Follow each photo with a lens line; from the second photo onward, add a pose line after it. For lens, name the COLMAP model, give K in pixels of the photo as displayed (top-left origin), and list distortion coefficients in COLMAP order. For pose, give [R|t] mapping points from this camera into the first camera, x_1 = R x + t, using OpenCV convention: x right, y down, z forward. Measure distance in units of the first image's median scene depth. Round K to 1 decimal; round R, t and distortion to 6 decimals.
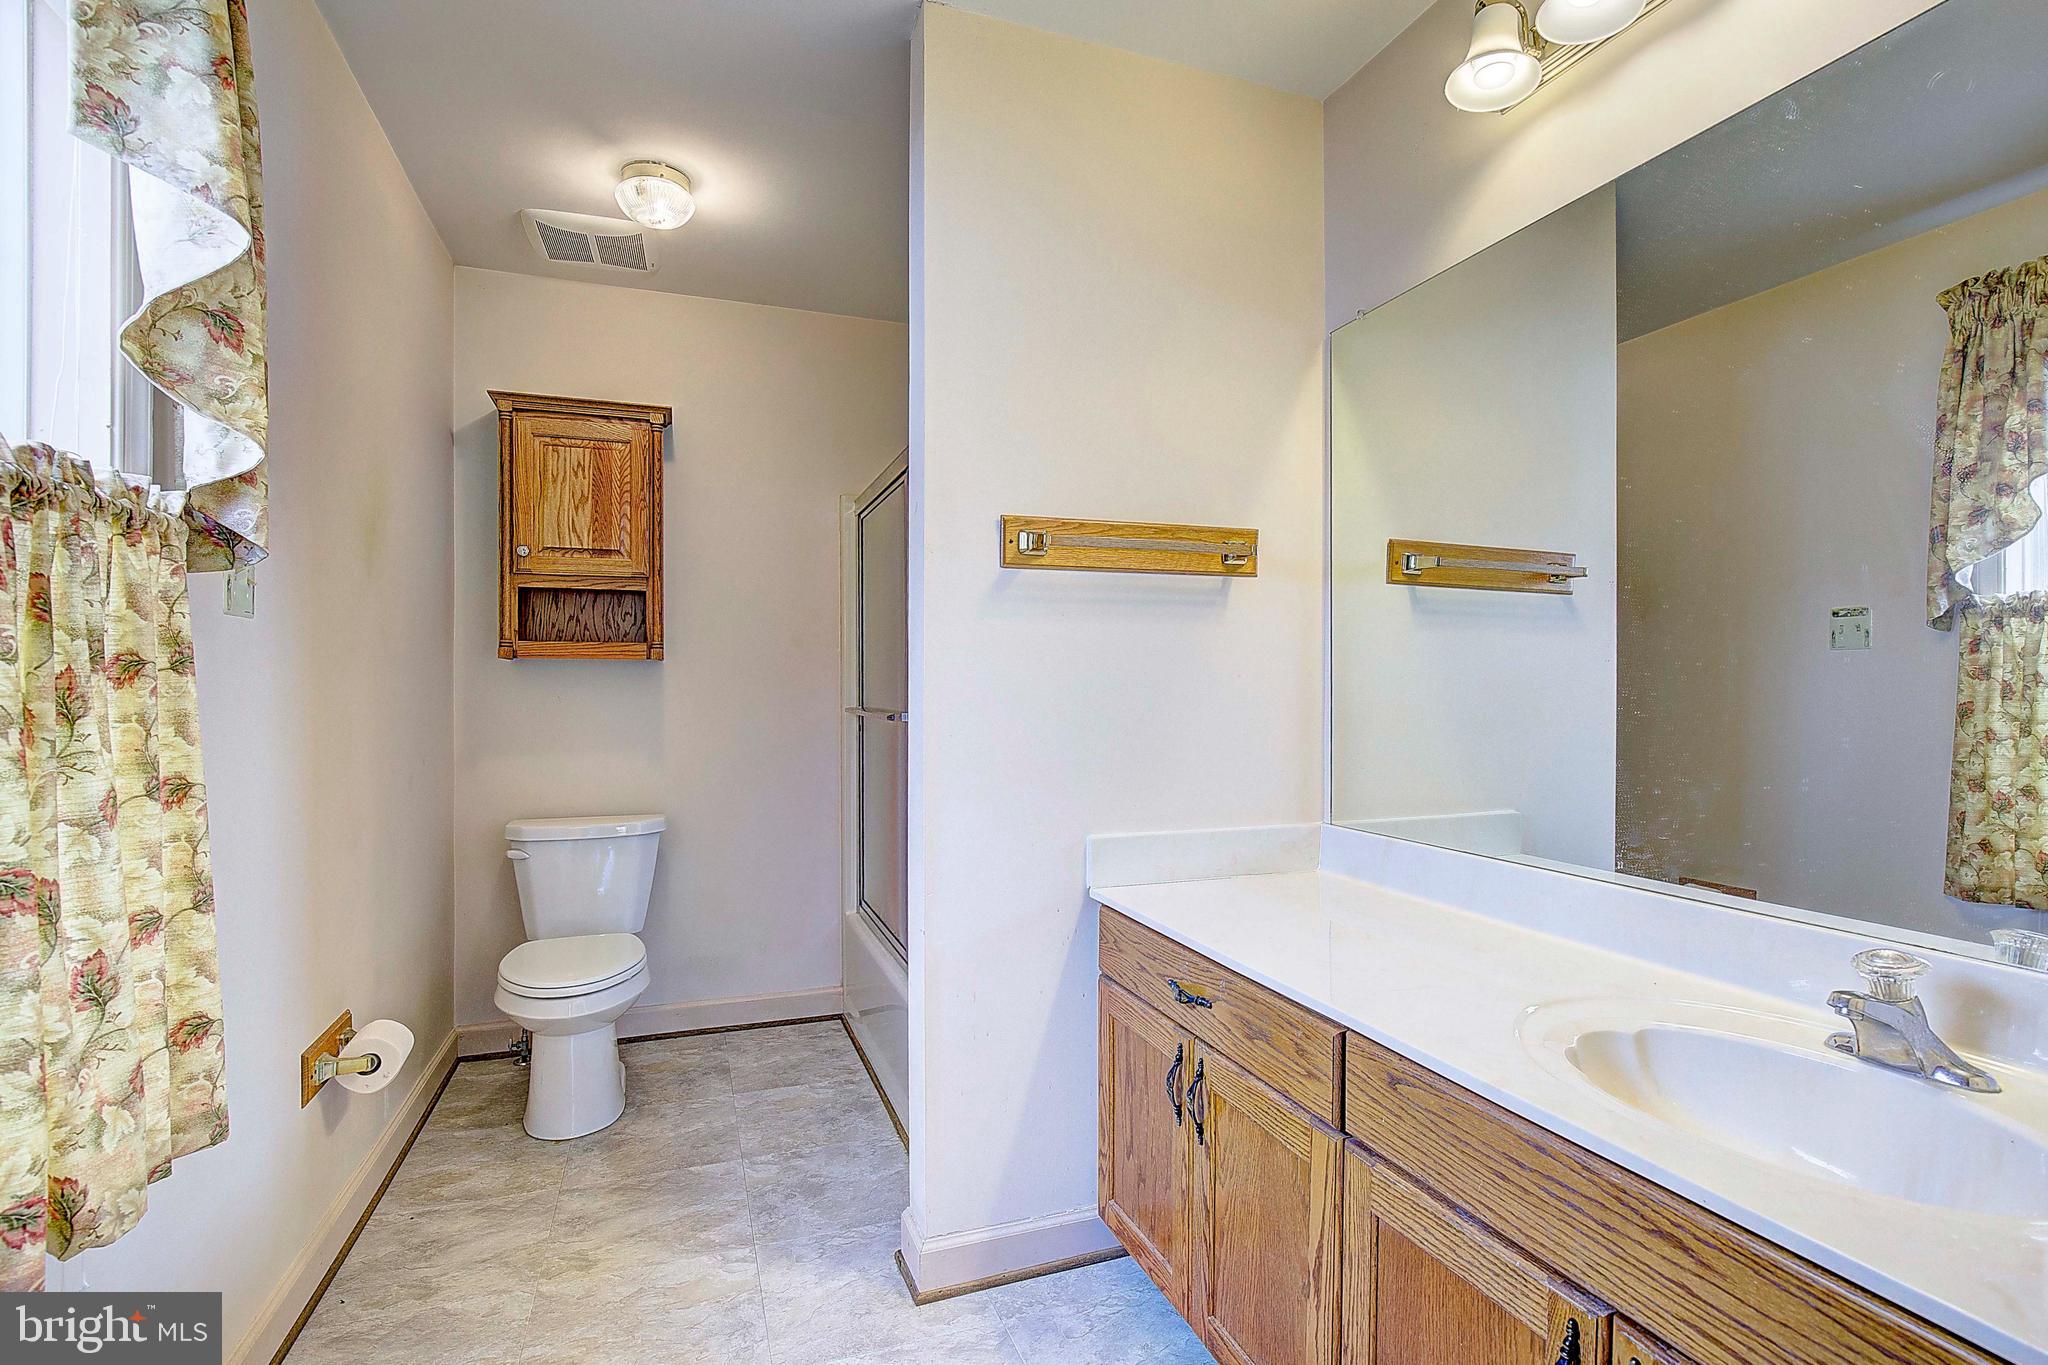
lens RADIAL K [[943.8, 0, 1023.9], [0, 943.8, 687.2], [0, 0, 1]] dist [-0.023899, 0.006877]
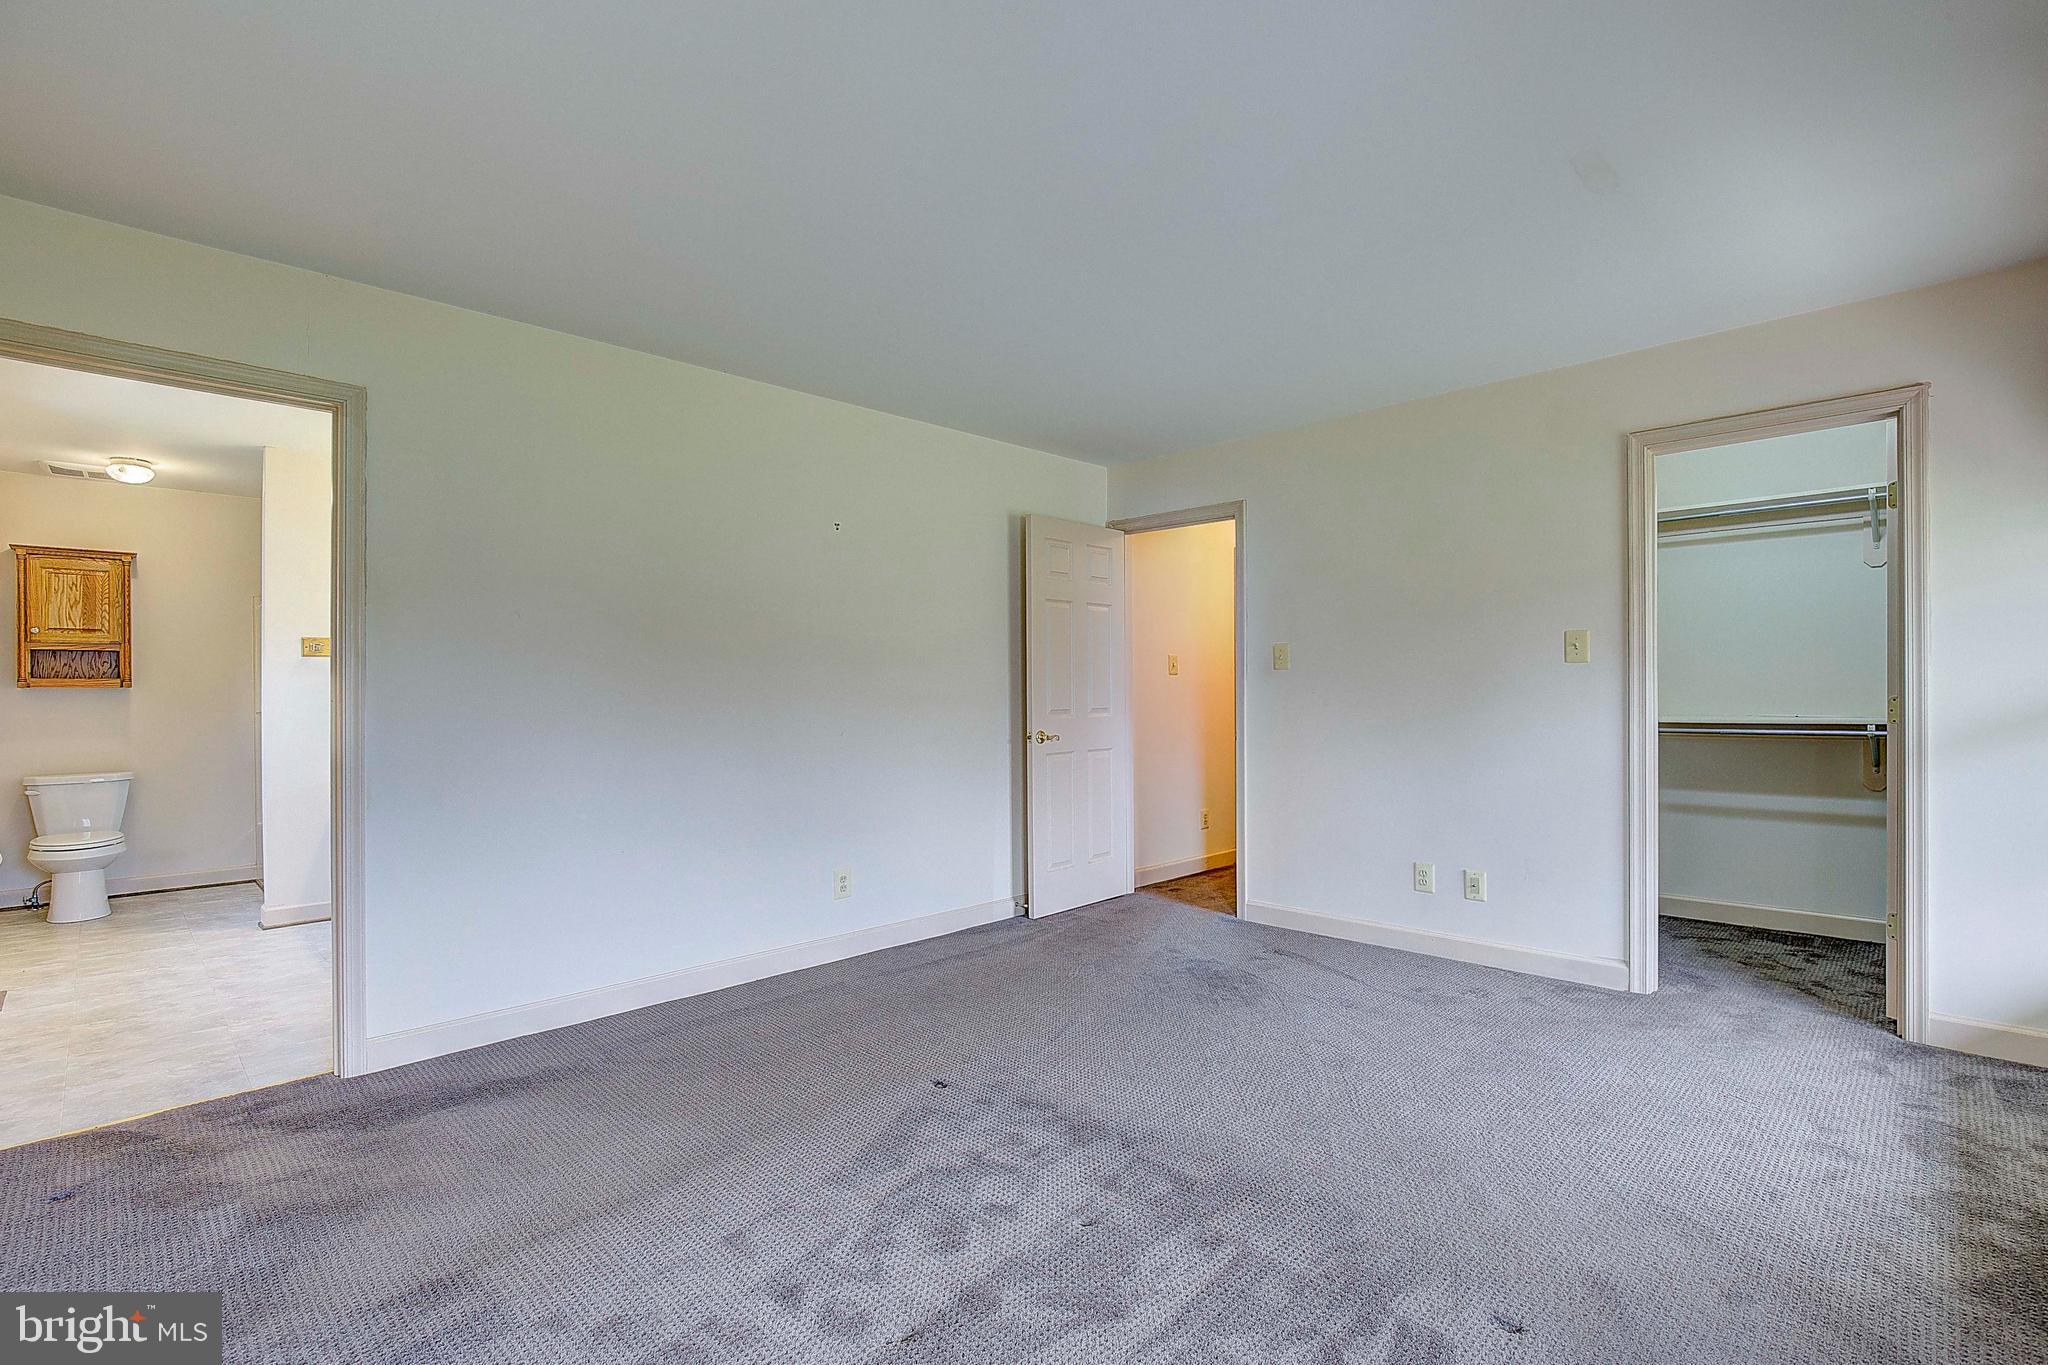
lens RADIAL K [[924.7, 0, 1032.3], [0, 924.7, 675.9], [0, 0, 1]] dist [-0.011893, -0.000077]
pose [[0.901224, -0.009328, 0.433254, 0.452997], [0.018650, 0.999677, -0.017270, 0.012733], [-0.432953, 0.023644, 0.901107, -1.444522]]
